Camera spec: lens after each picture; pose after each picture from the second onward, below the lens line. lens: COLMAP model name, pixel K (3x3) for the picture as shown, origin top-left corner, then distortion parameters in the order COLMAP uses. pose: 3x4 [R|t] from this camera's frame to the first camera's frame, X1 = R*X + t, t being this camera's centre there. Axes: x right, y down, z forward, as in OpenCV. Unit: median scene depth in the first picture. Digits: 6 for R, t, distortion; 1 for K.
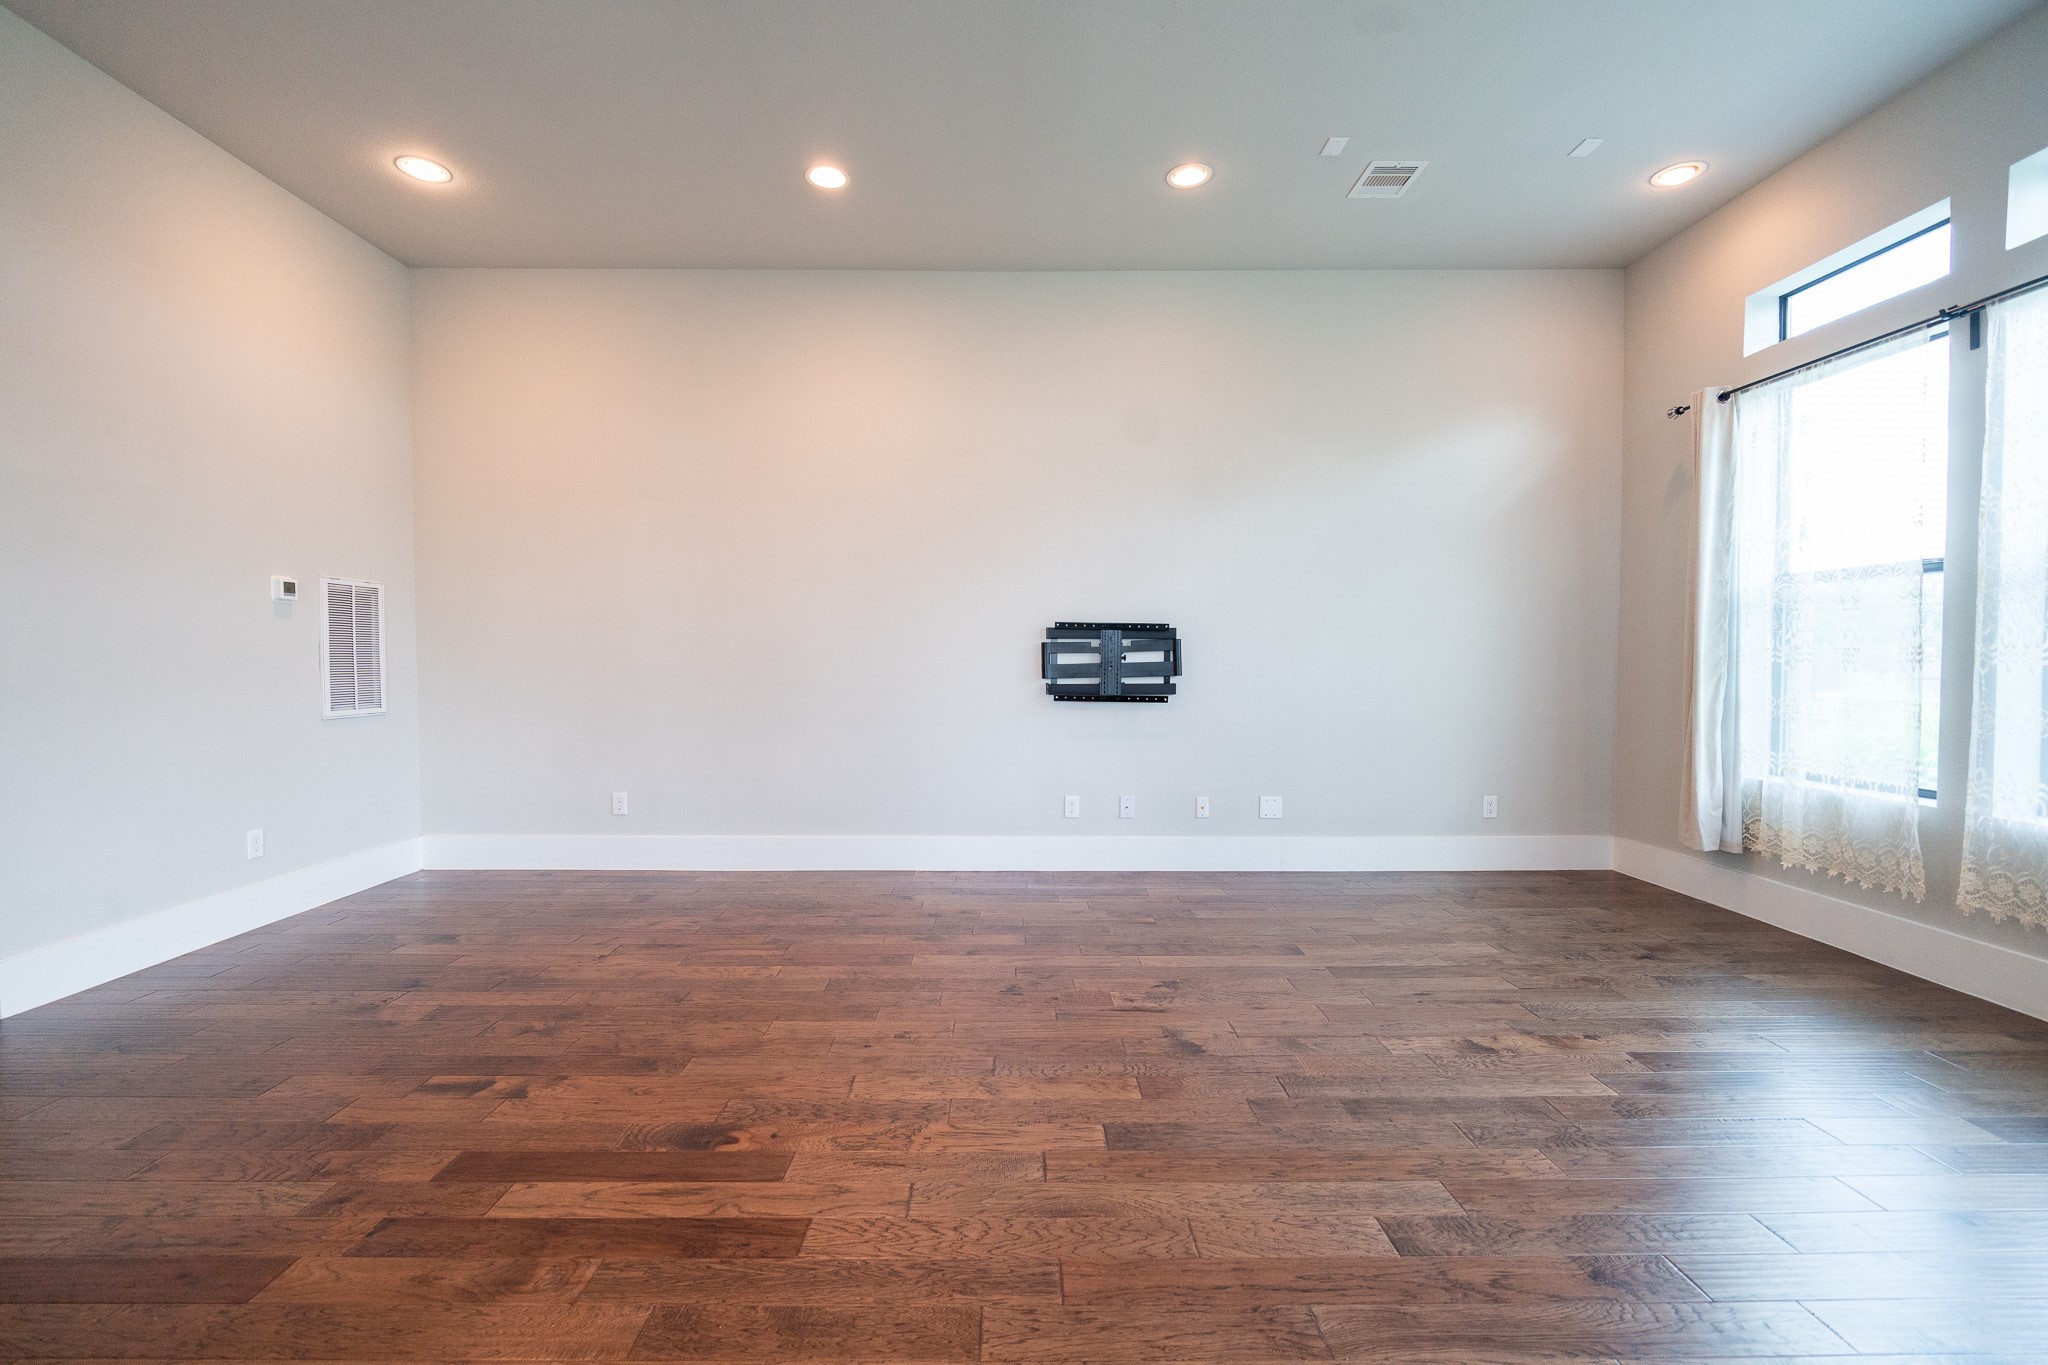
lens RADIAL K [[873.0, 0, 1015.3], [0, 873.0, 685.4], [0, 0, 1]] dist [-0.001596, -0.000847]
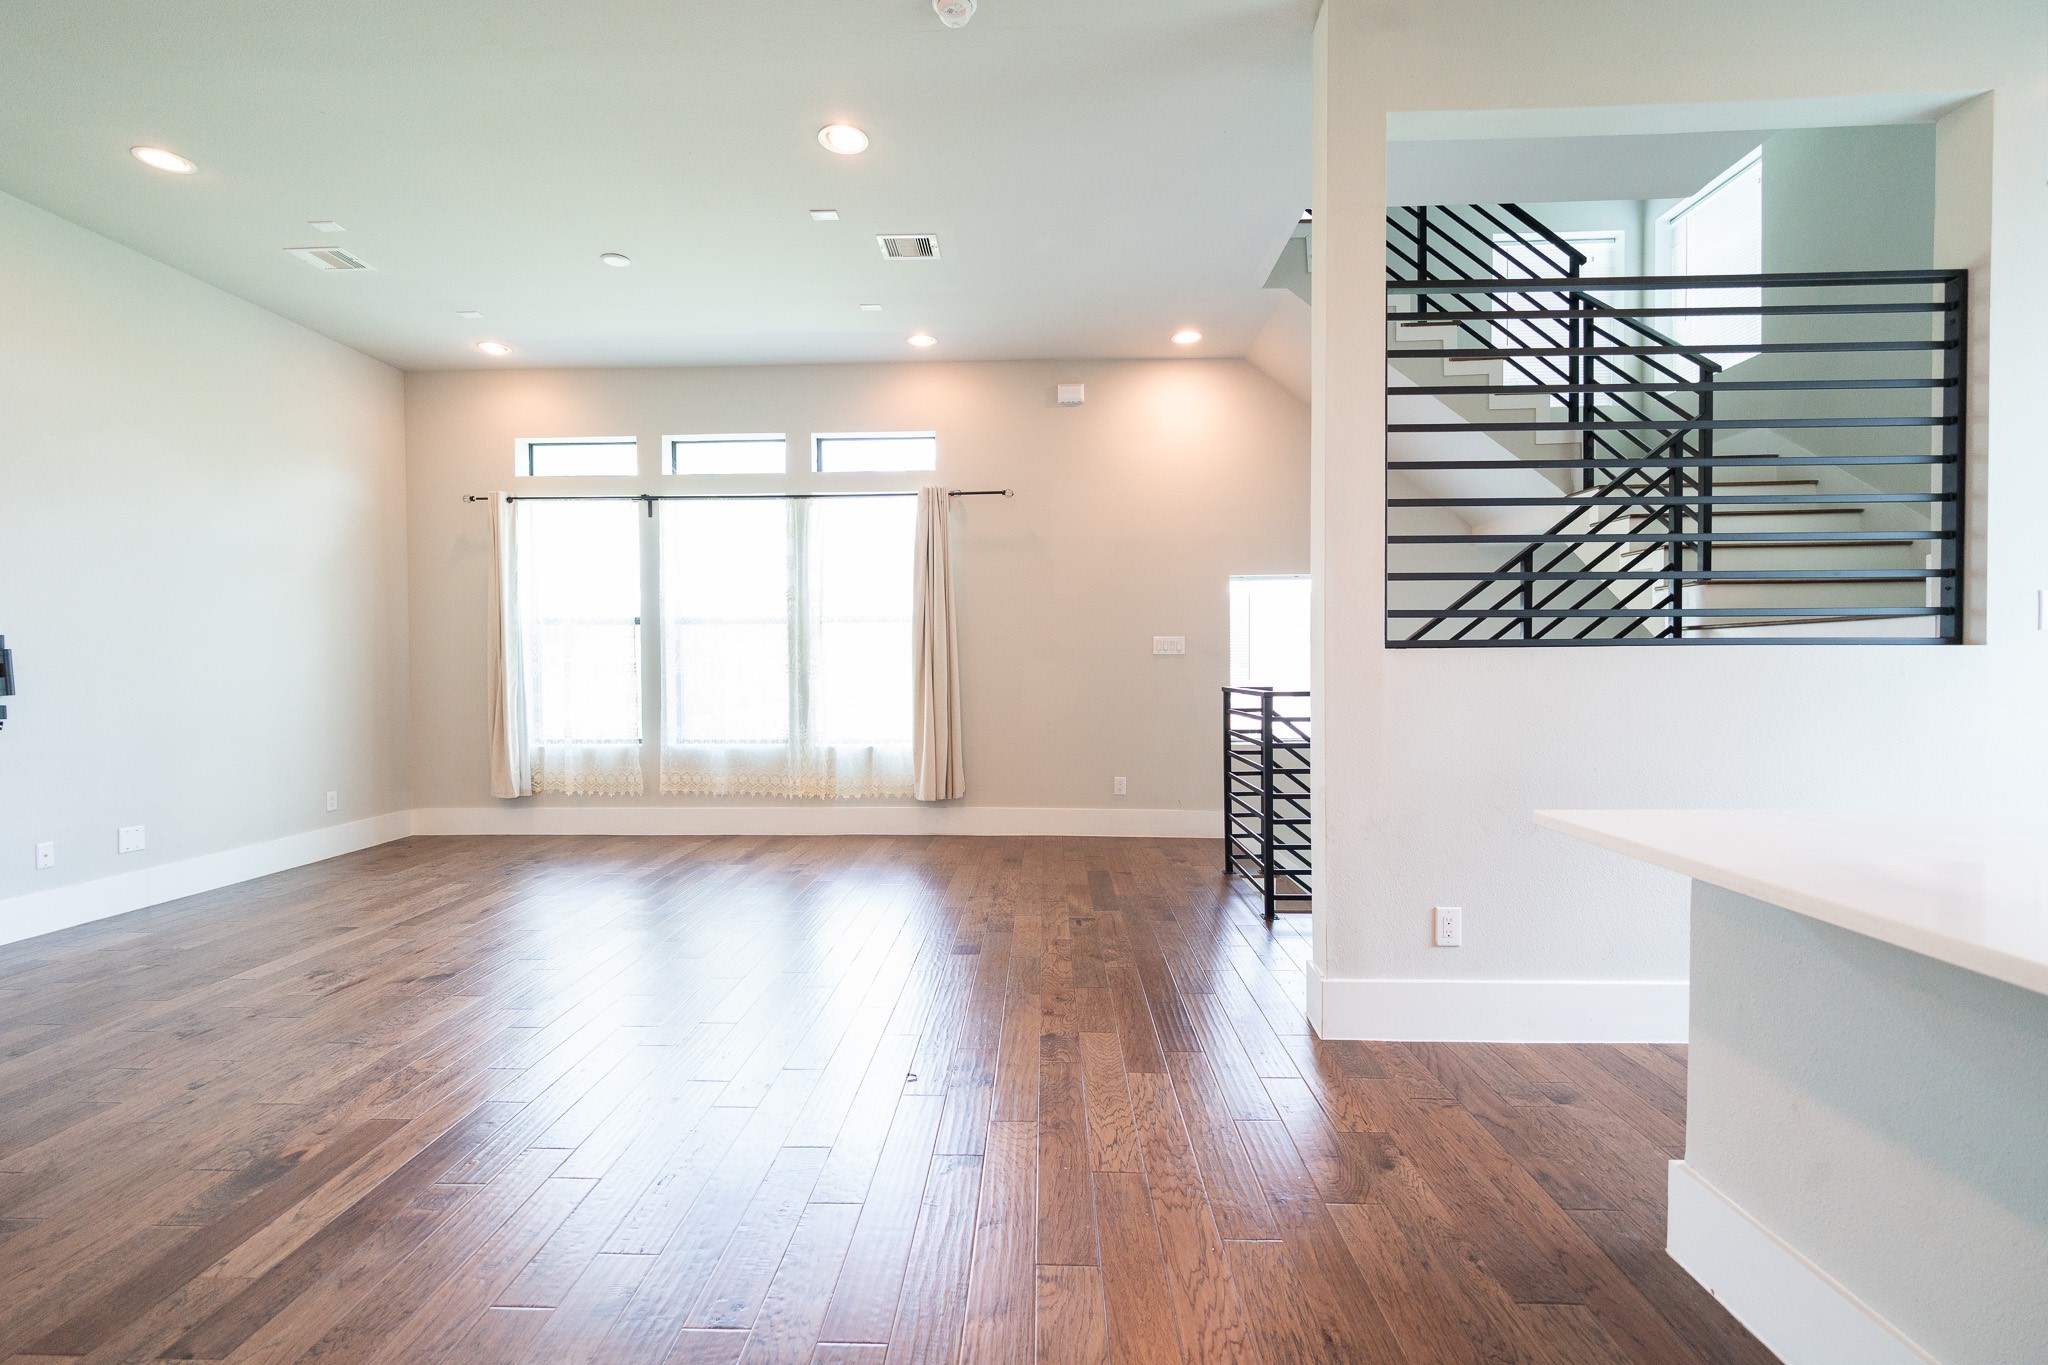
lens RADIAL K [[873.0, 0, 1015.3], [0, 873.0, 682.9], [0, 0, 1]] dist [-0.001596, -0.000847]
pose [[0.038708, -0.017930, 0.999090, -0.775530], [0.036770, 0.999187, 0.016507, -0.002328], [-0.998574, 0.036097, 0.039336, 0.073082]]
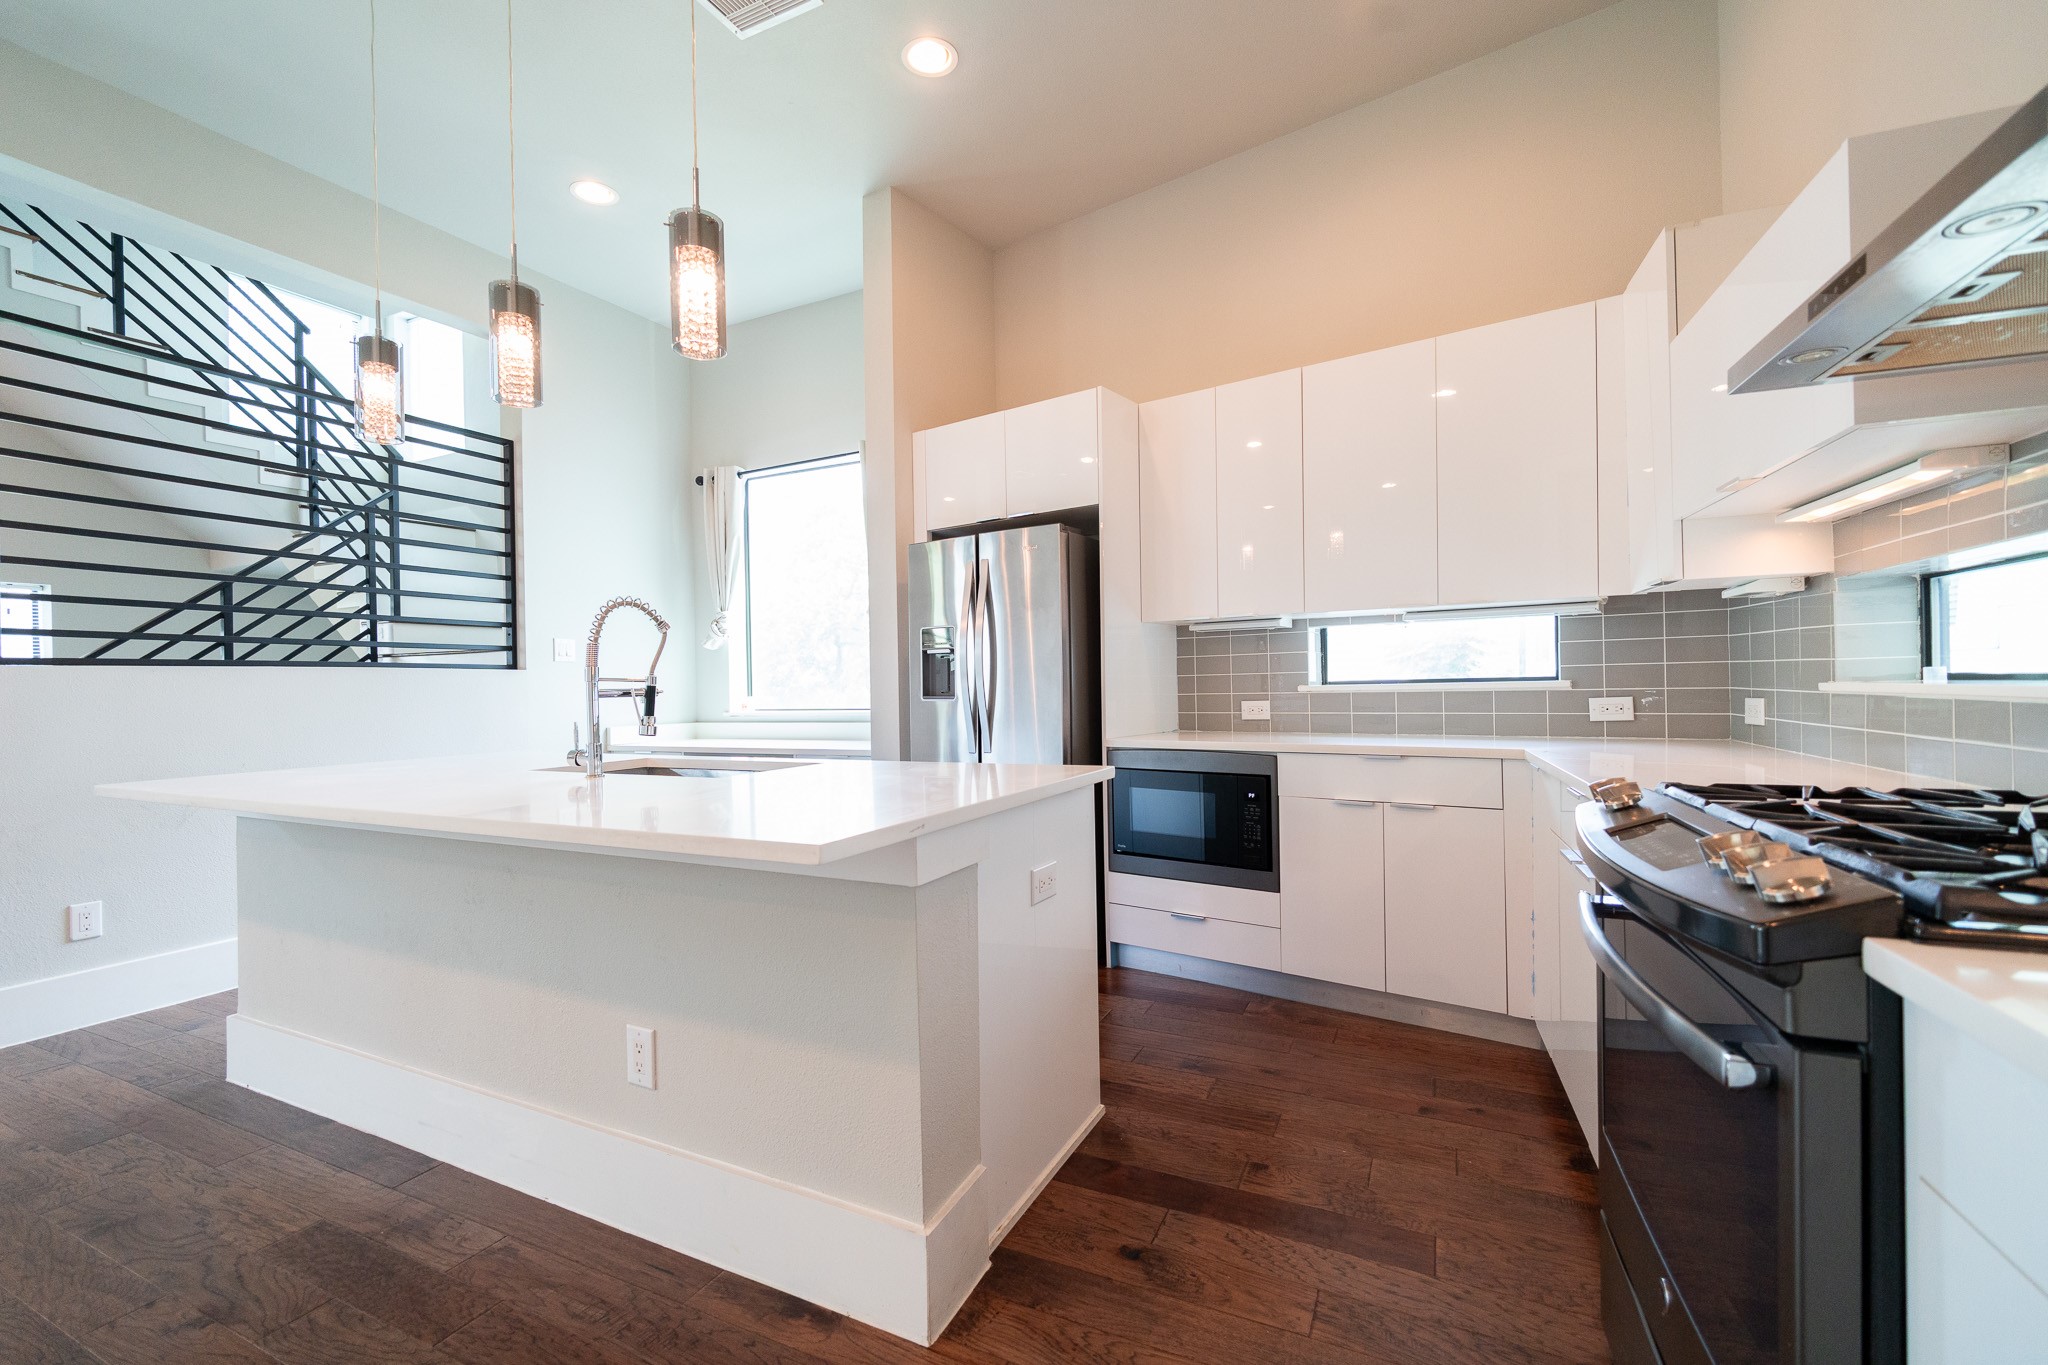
lens RADIAL K [[873.0, 0, 1011.0], [0, 873.0, 685.6], [0, 0, 1]] dist [-0.001596, -0.000847]
pose [[-0.895791, 0.014968, 0.444223, -1.183363], [0.031638, 0.999045, 0.030136, 0.015755], [-0.443348, 0.041050, -0.895409, 0.077235]]
